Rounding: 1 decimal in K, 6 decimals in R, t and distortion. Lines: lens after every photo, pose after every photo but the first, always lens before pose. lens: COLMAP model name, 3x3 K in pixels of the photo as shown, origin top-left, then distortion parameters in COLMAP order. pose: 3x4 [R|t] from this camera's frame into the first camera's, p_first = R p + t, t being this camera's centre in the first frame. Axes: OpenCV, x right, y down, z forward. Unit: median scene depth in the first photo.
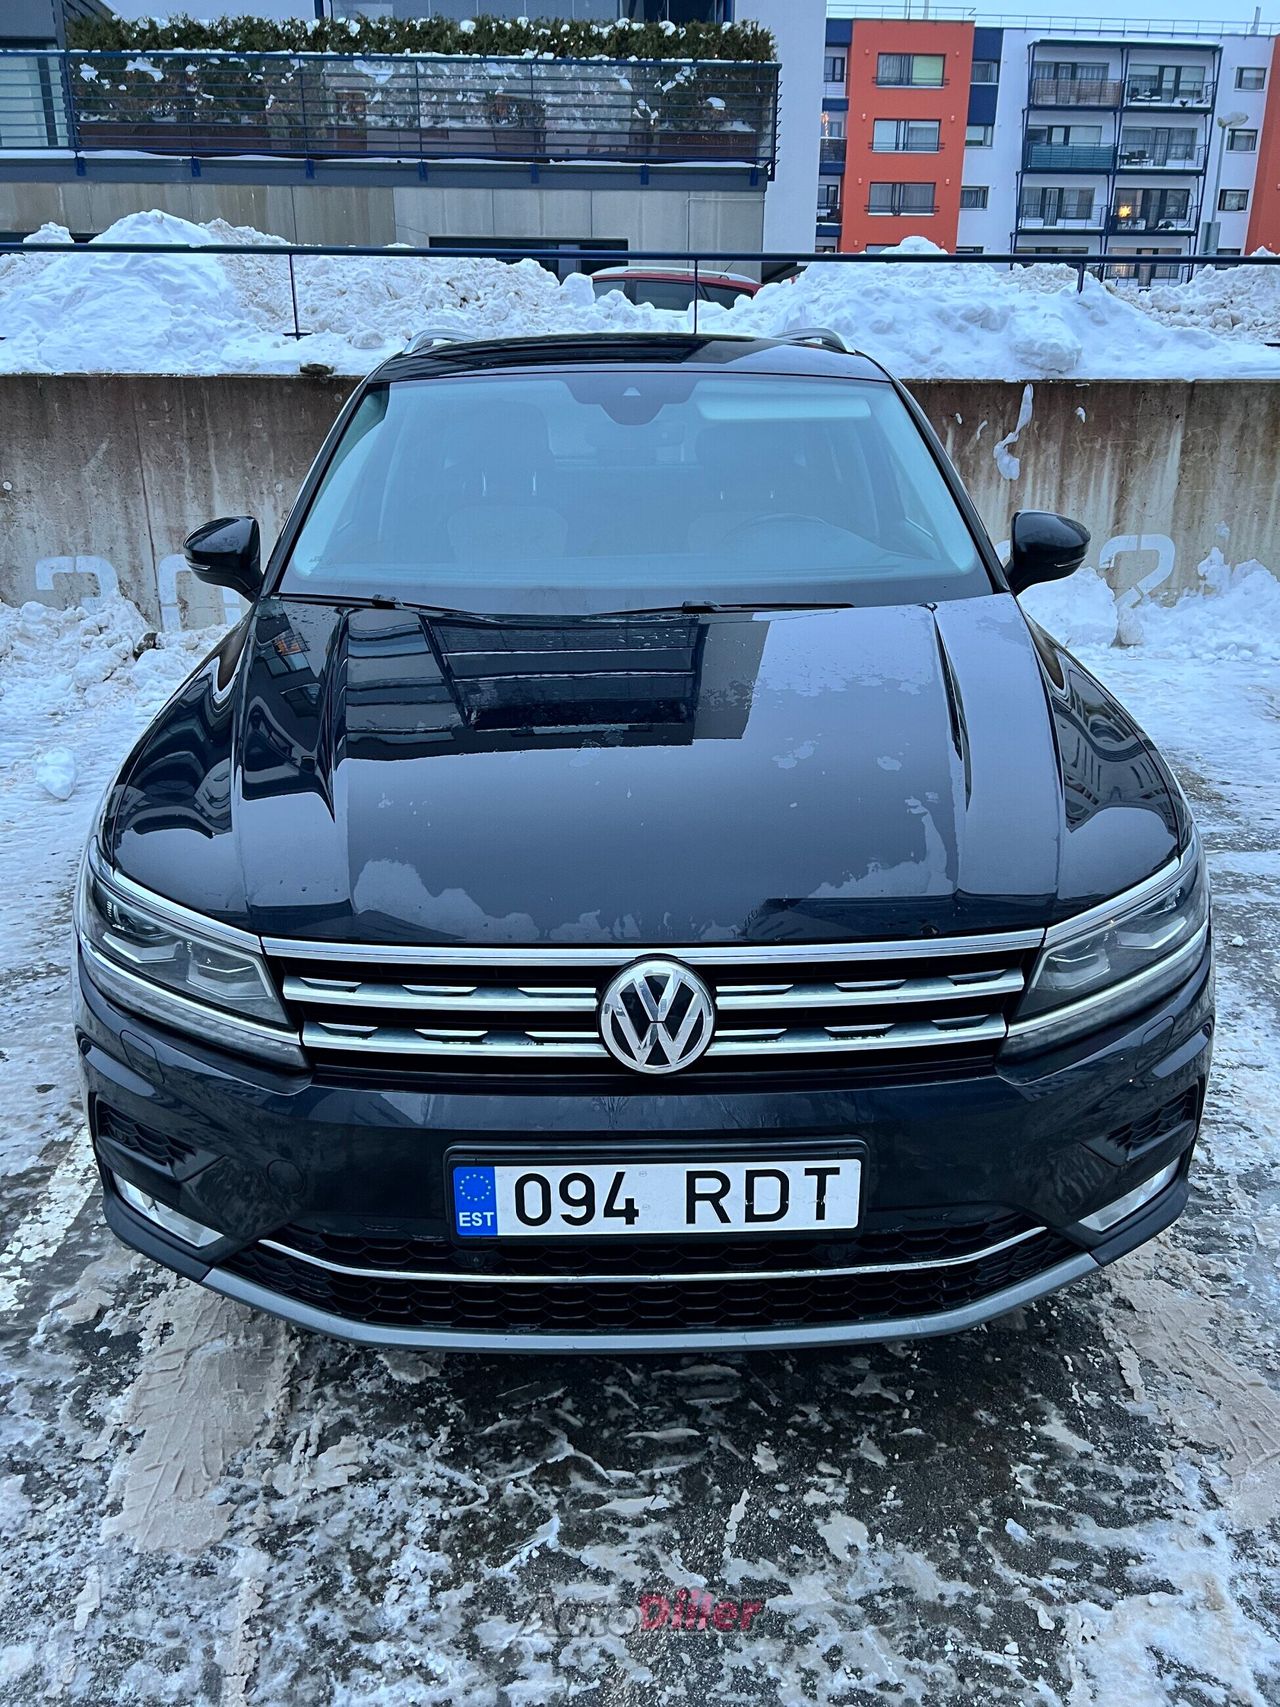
lens RADIAL K [[1267.6, 0, 640.0], [0, 1267.6, 853.5], [0, 0, 1]] dist [0.078313, -0.091029]
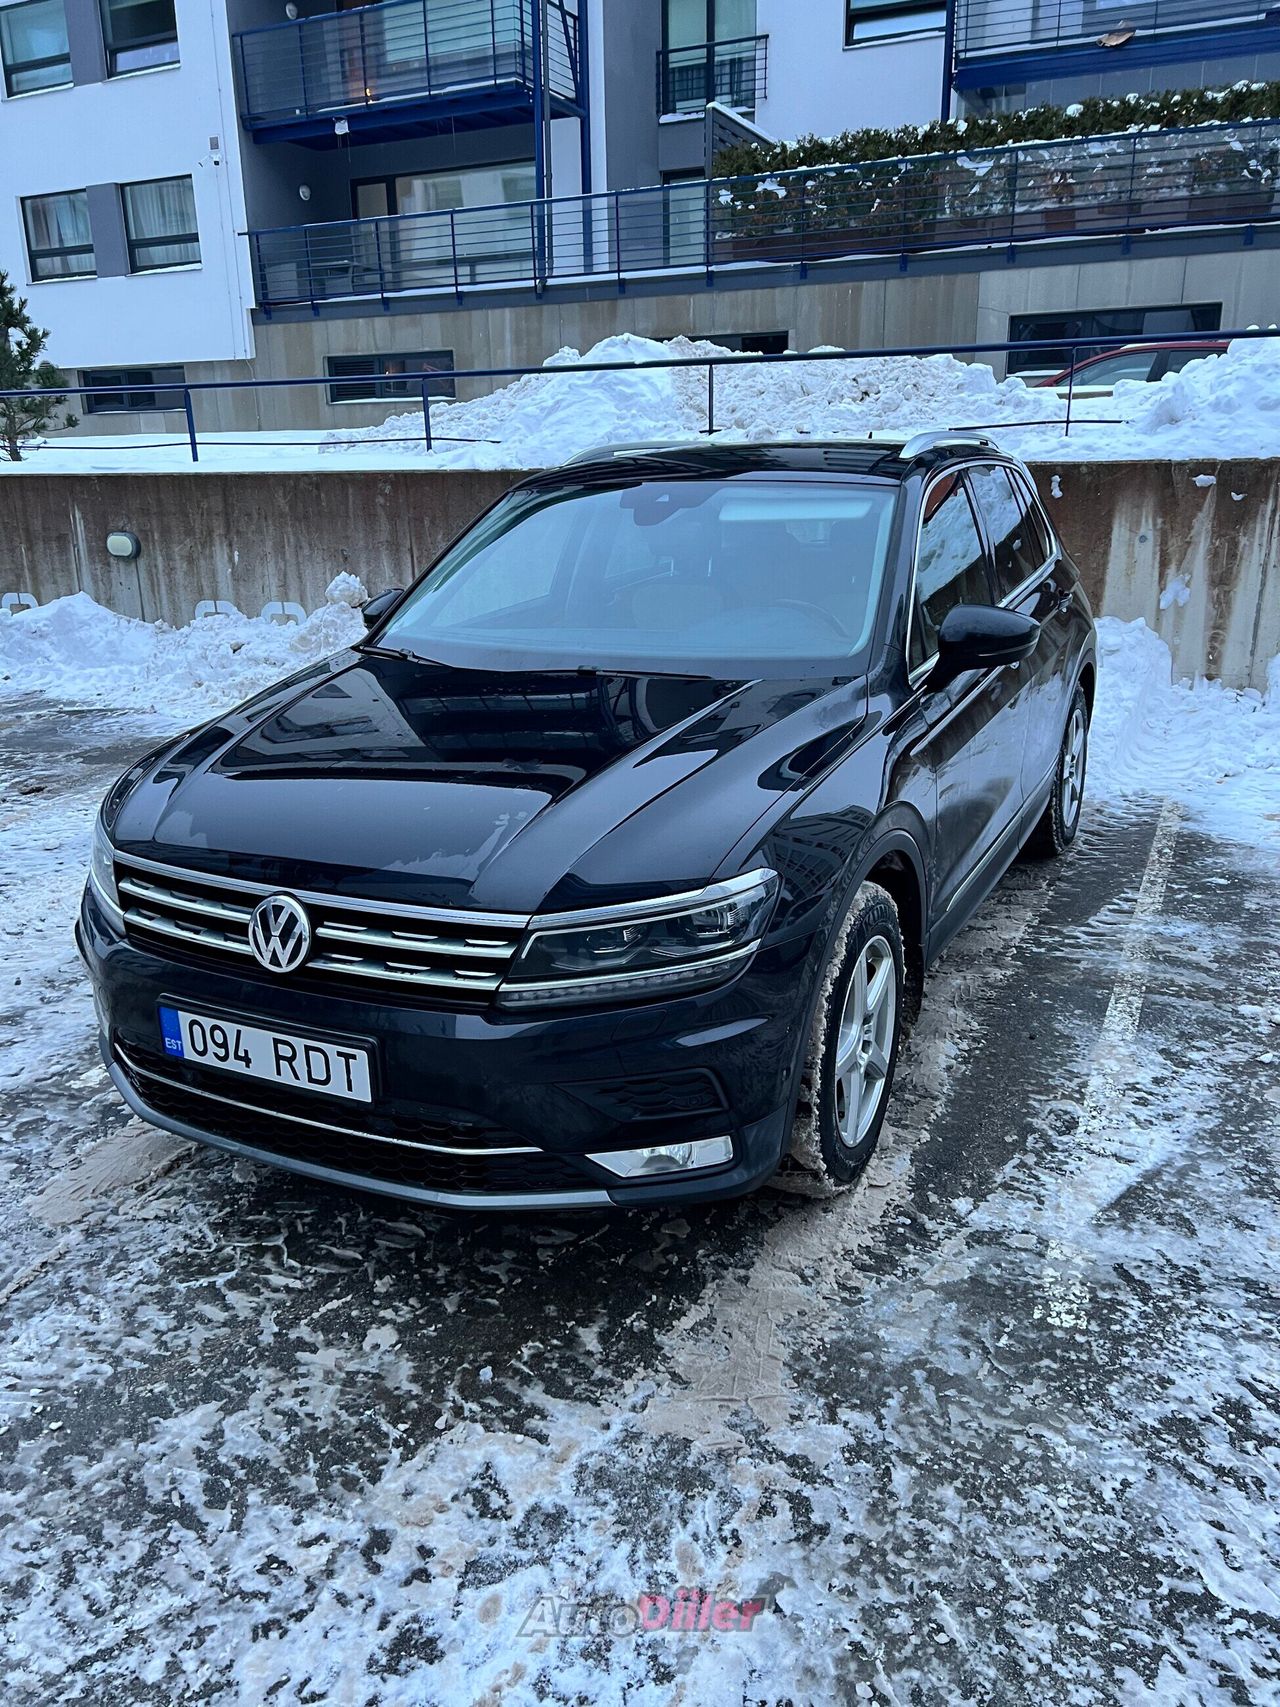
lens RADIAL K [[1277.6, 0, 640.0], [0, 1277.6, 853.5], [0, 0, 1]] dist [0.057941, -0.066847]
pose [[0.878730, 0.124590, -0.460772, 0.255987], [-0.146081, 0.989210, -0.011111, -0.001983], [0.454416, 0.077074, 0.887449, -0.035769]]
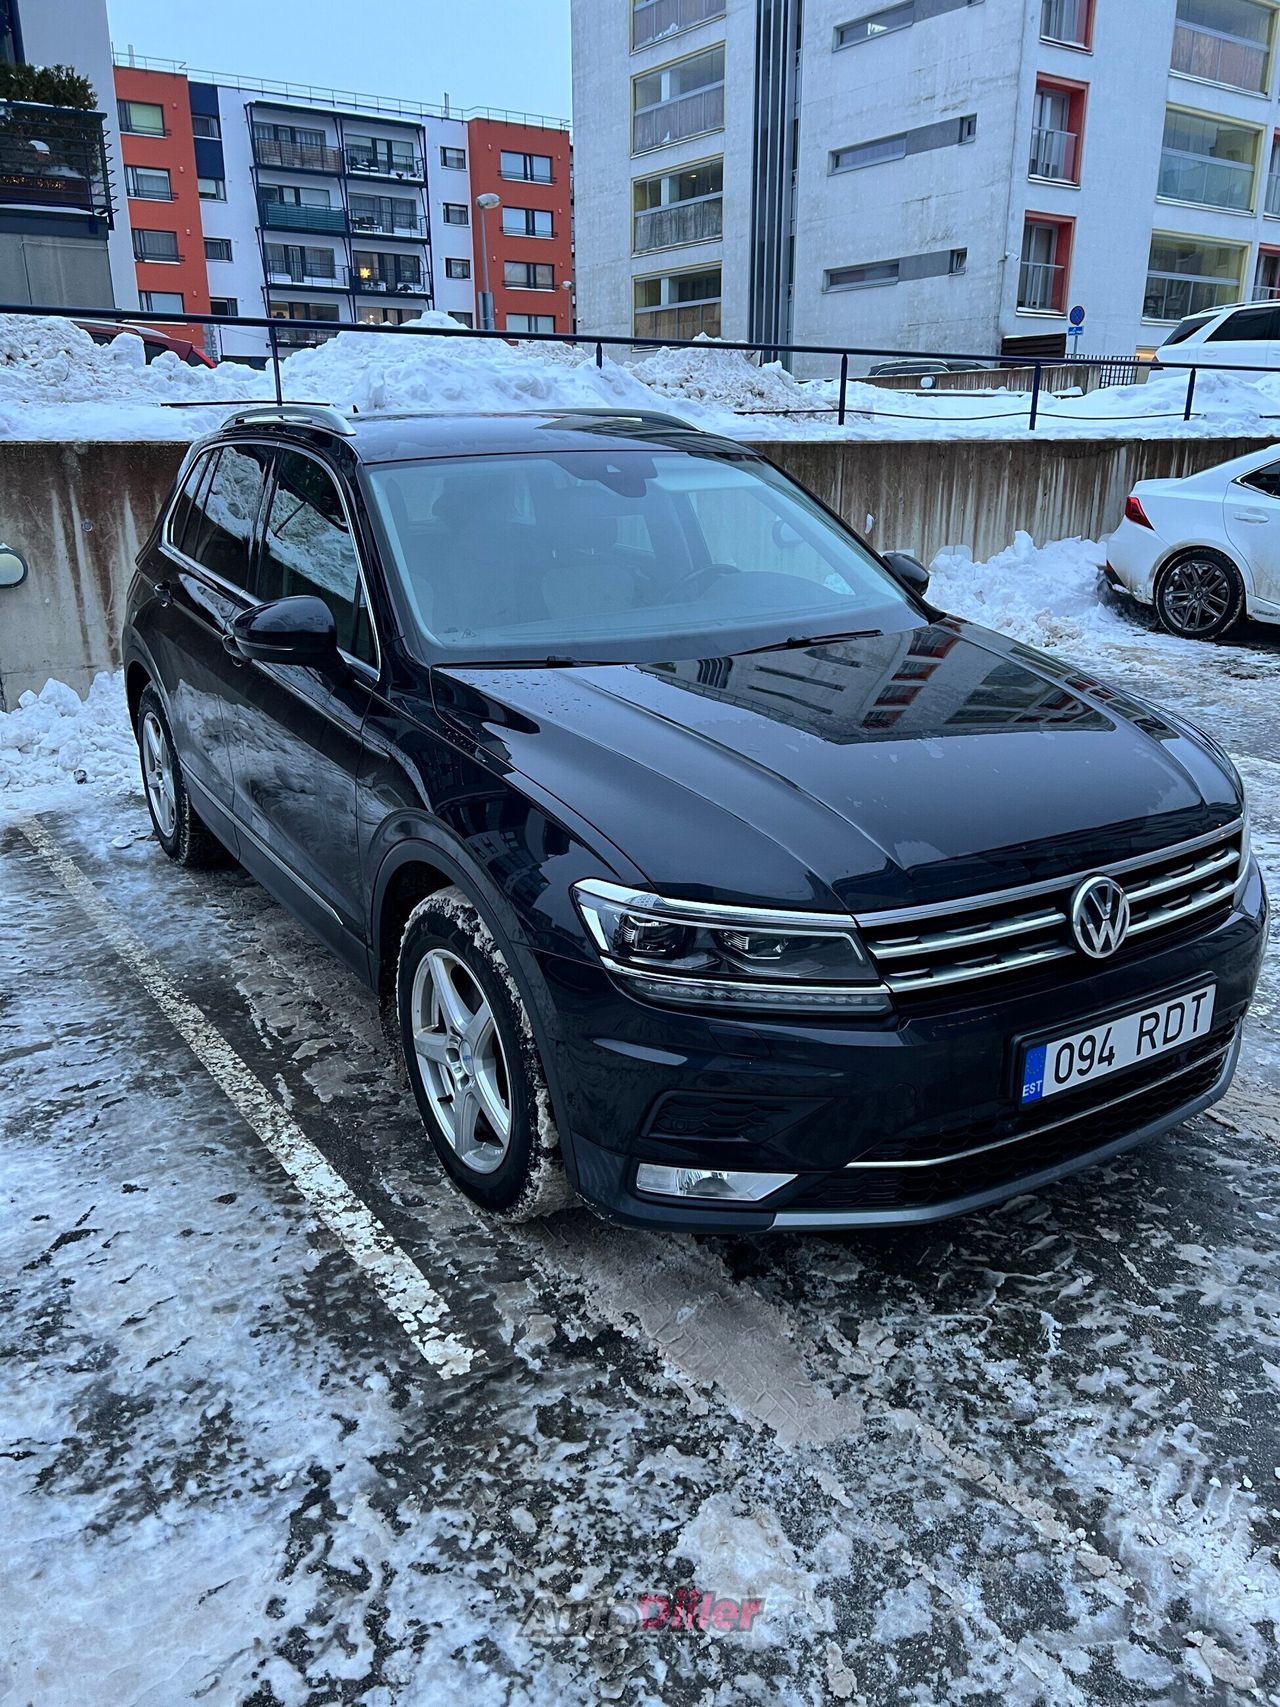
lens RADIAL K [[1277.6, 0, 640.0], [0, 1277.6, 853.5], [0, 0, 1]] dist [0.057941, -0.066847]
pose [[0.858919, -0.162793, 0.485547, -0.265849], [0.179394, 0.983698, 0.012468, -0.011751], [-0.479662, 0.076395, 0.874121, -0.001739]]
